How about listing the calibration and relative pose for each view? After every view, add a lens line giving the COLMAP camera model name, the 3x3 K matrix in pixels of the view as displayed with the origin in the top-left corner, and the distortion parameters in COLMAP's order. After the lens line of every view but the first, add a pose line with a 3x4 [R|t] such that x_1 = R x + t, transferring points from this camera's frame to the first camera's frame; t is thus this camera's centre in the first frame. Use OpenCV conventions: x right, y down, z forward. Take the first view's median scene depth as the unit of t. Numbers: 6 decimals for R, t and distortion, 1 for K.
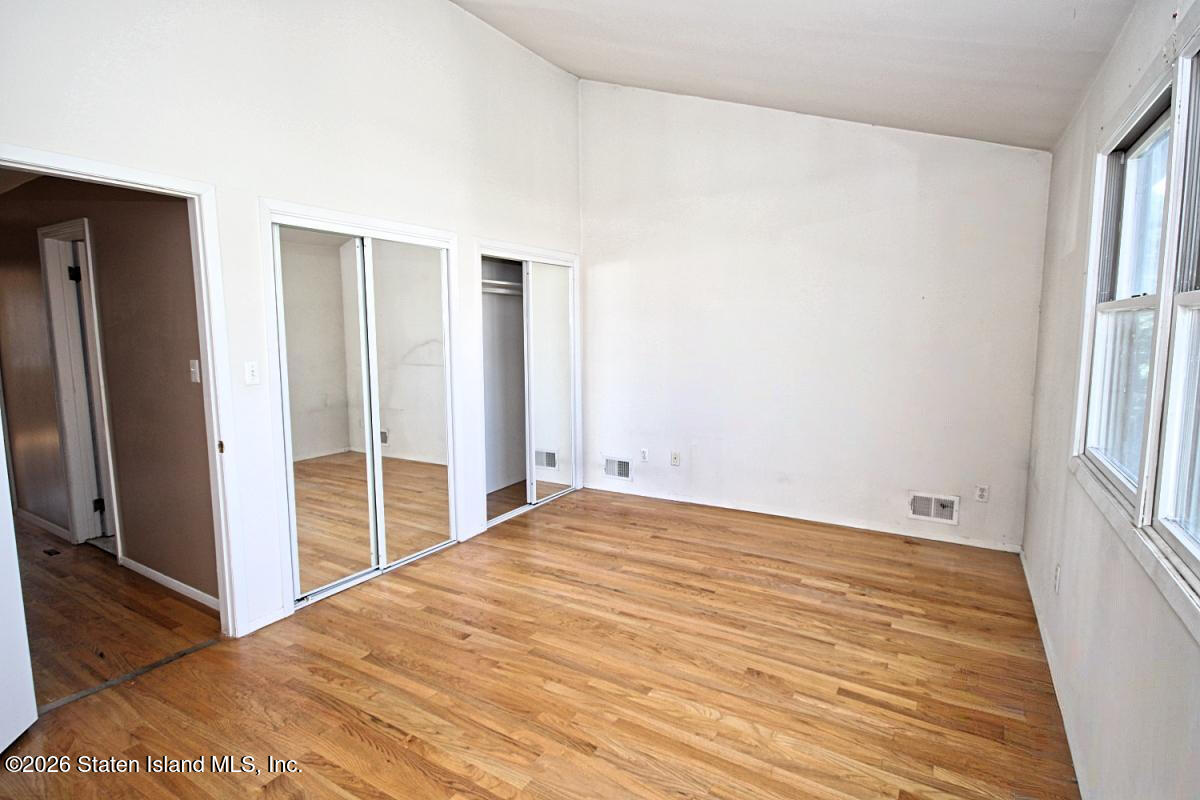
lens RADIAL K [[593.3, 0, 607.4], [0, 593.3, 398.8], [0, 0, 1]] dist [0.000376, 0.001194]
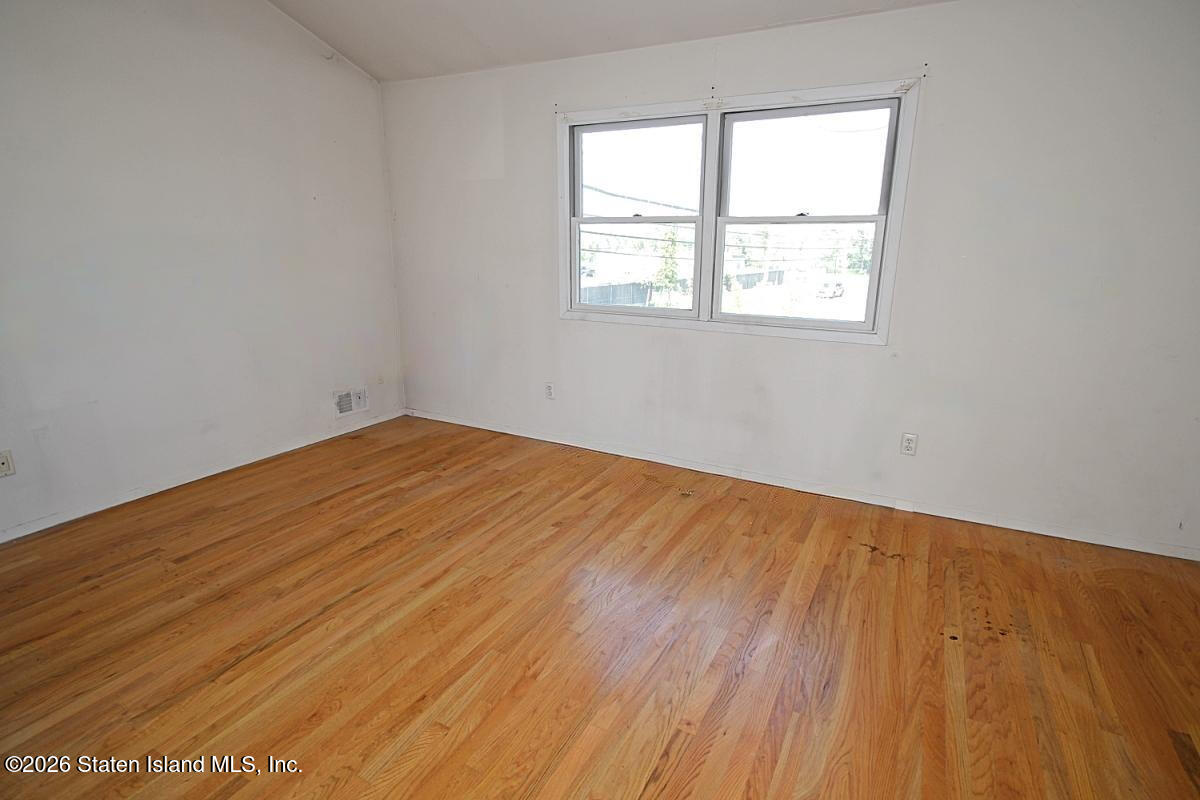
lens RADIAL K [[593.3, 0, 607.4], [0, 593.3, 398.8], [0, 0, 1]] dist [0.000376, 0.001194]
pose [[-0.052592, -0.243898, 0.968374, -0.652664], [0.106170, 0.962854, 0.248274, -0.051571], [-0.992956, 0.115869, -0.024744, 0.691114]]
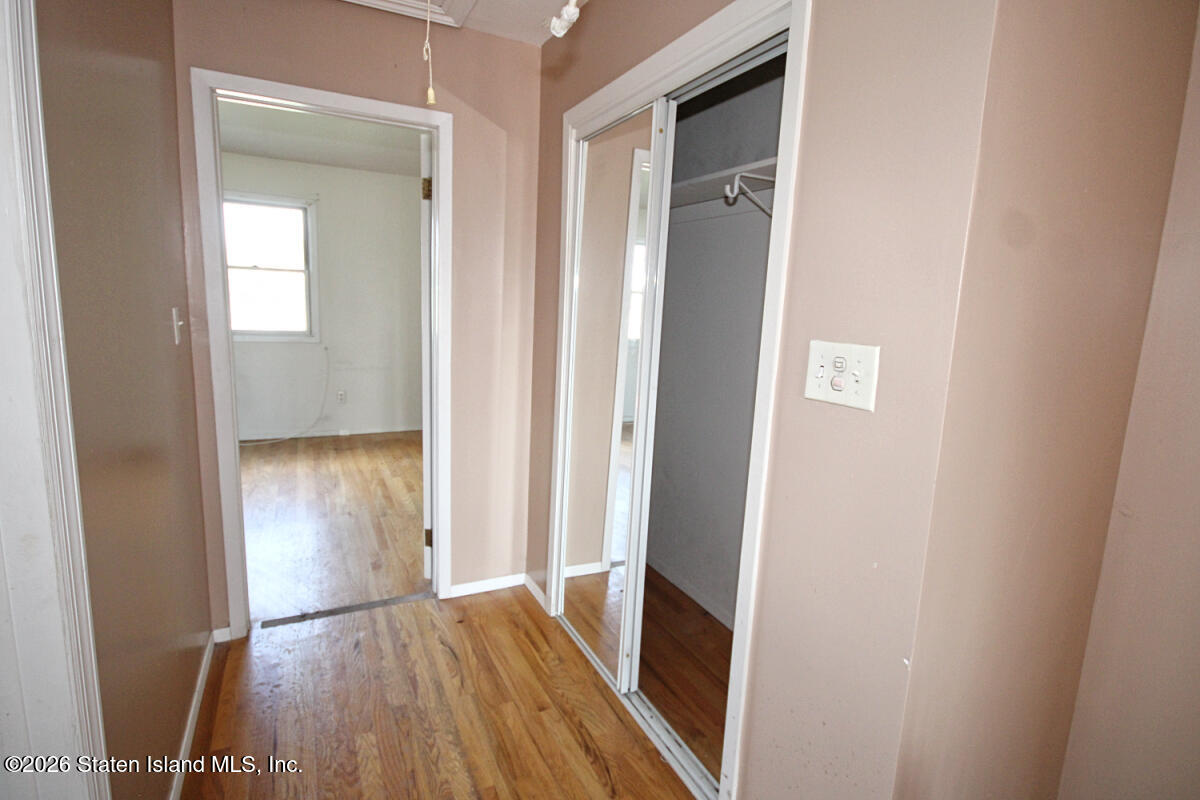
lens RADIAL K [[593.3, 0, 607.4], [0, 593.3, 398.8], [0, 0, 1]] dist [0.000376, 0.001194]
pose [[-0.847858, -0.114275, 0.517762, -1.305968], [0.023515, 0.967434, 0.252029, -0.099868], [-0.529701, 0.225860, -0.817560, 1.186682]]
